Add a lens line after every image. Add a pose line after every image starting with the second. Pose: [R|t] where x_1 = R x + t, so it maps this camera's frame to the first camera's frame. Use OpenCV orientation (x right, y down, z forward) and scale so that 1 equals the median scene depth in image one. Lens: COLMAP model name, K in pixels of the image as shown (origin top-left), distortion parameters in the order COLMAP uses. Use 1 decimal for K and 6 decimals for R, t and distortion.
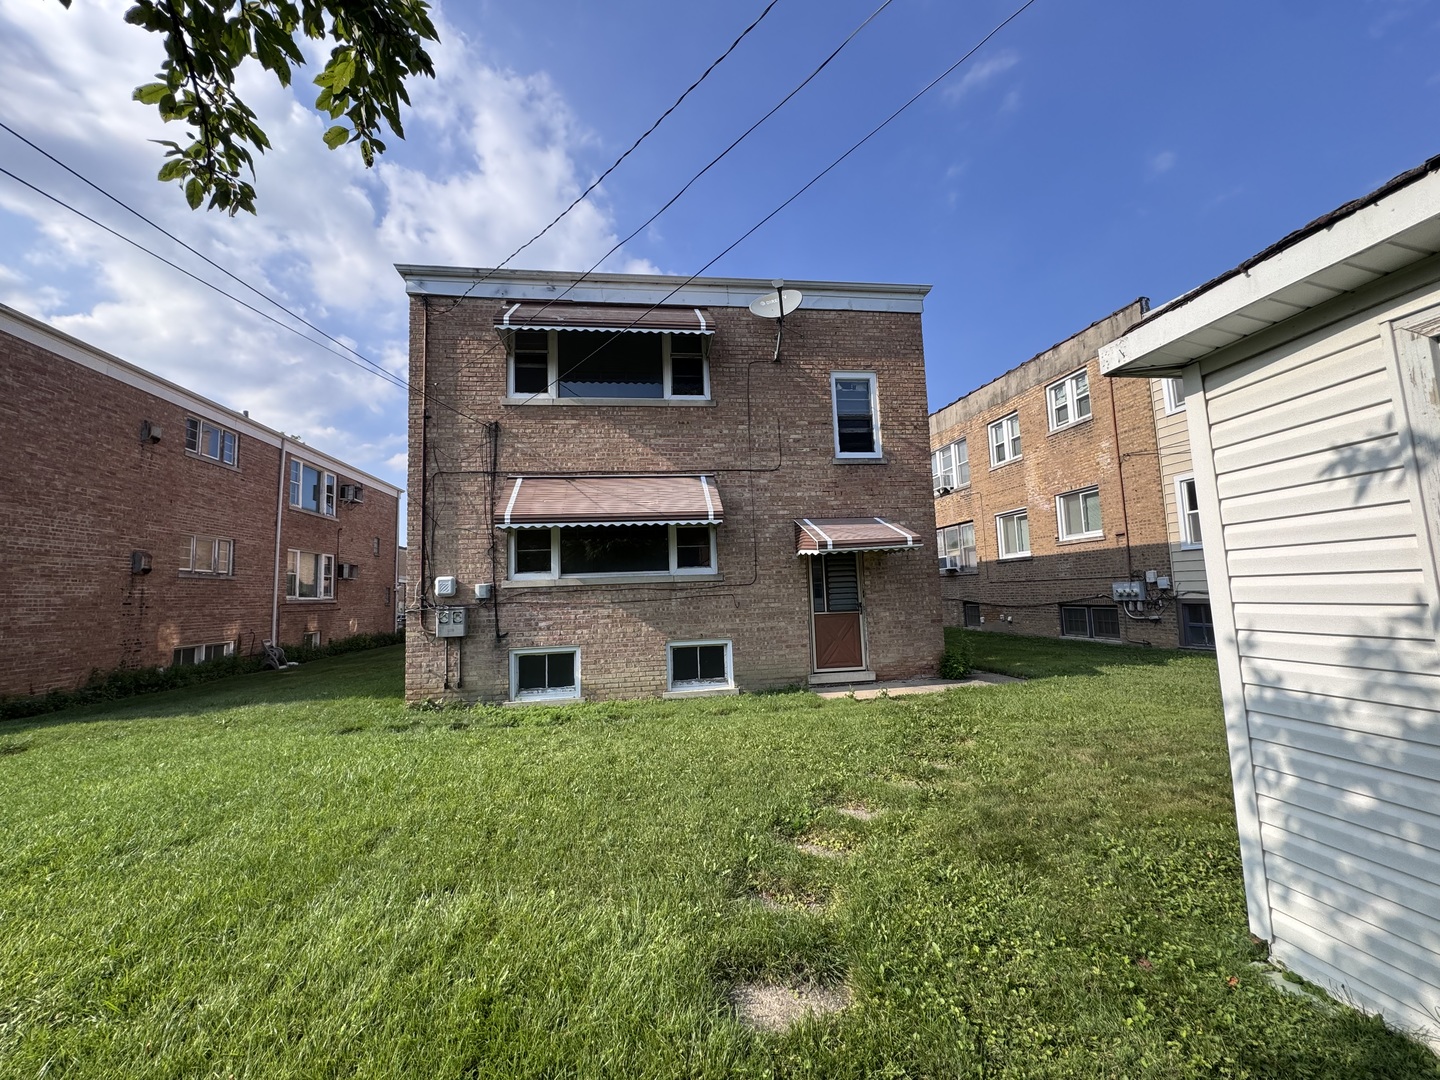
lens RADIAL K [[575.0, 0, 720.2], [0, 575.0, 538.6], [0, 0, 1]] dist [-0.004305, 0.001212]
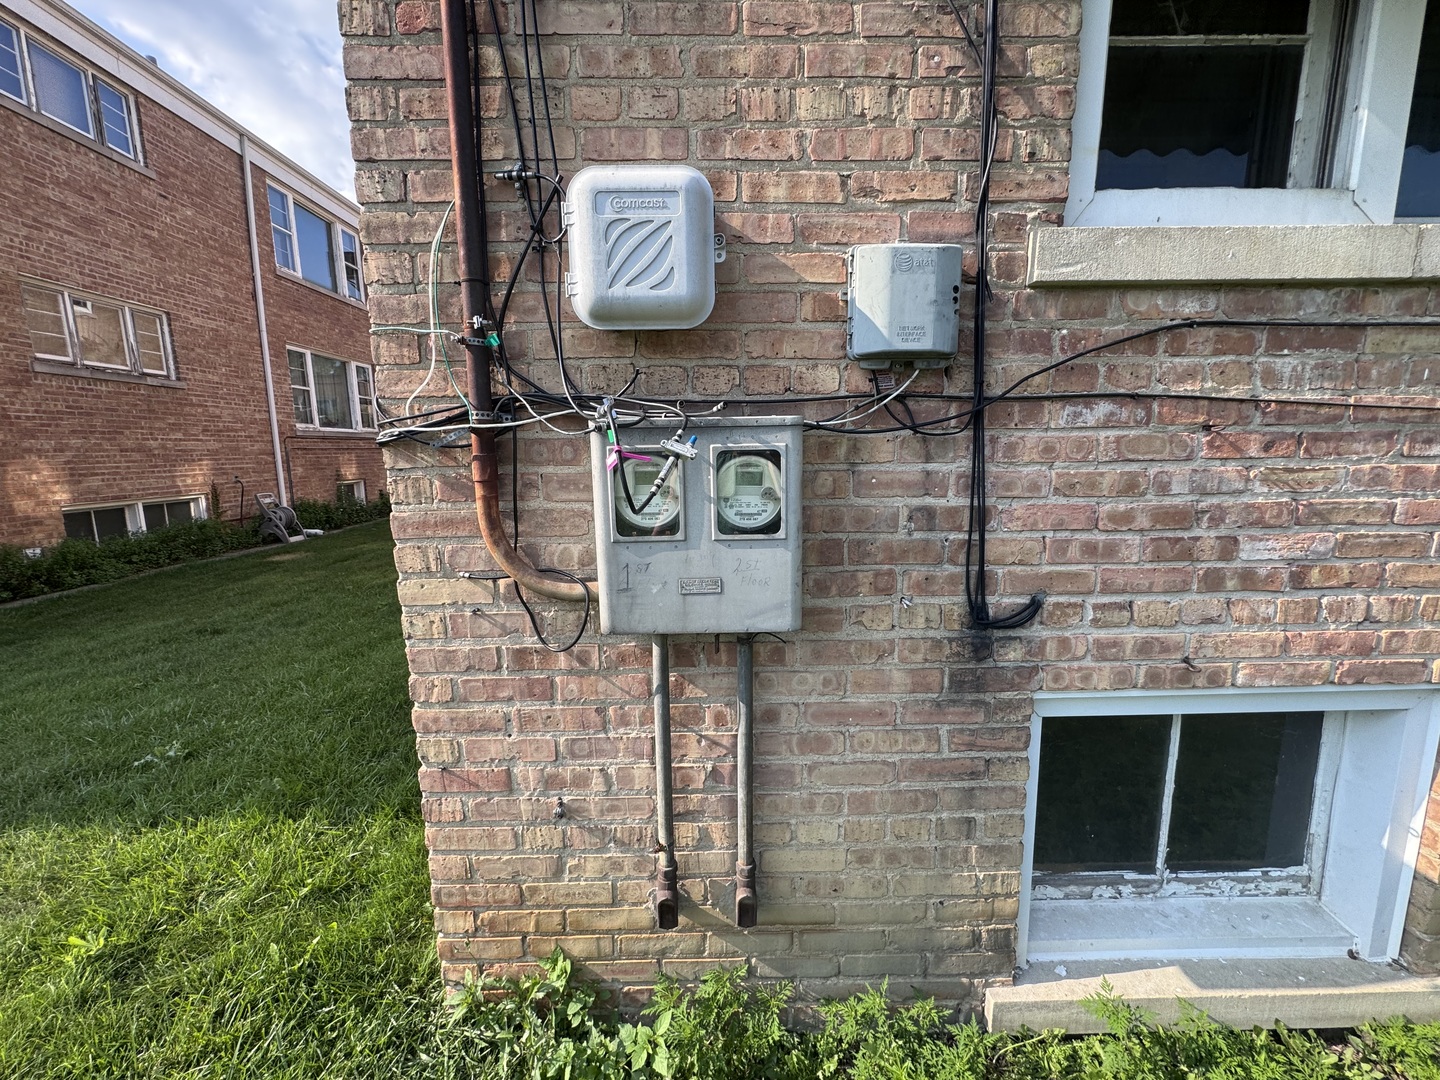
lens RADIAL K [[575.0, 0, 719.9], [0, 575.0, 538.1], [0, 0, 1]] dist [-0.004305, 0.001212]
pose [[0.992126, 0.045115, -0.116833, -0.274966], [-0.014171, 0.967312, 0.253194, 0.070372], [0.124437, -0.249545, 0.960335, 0.534801]]
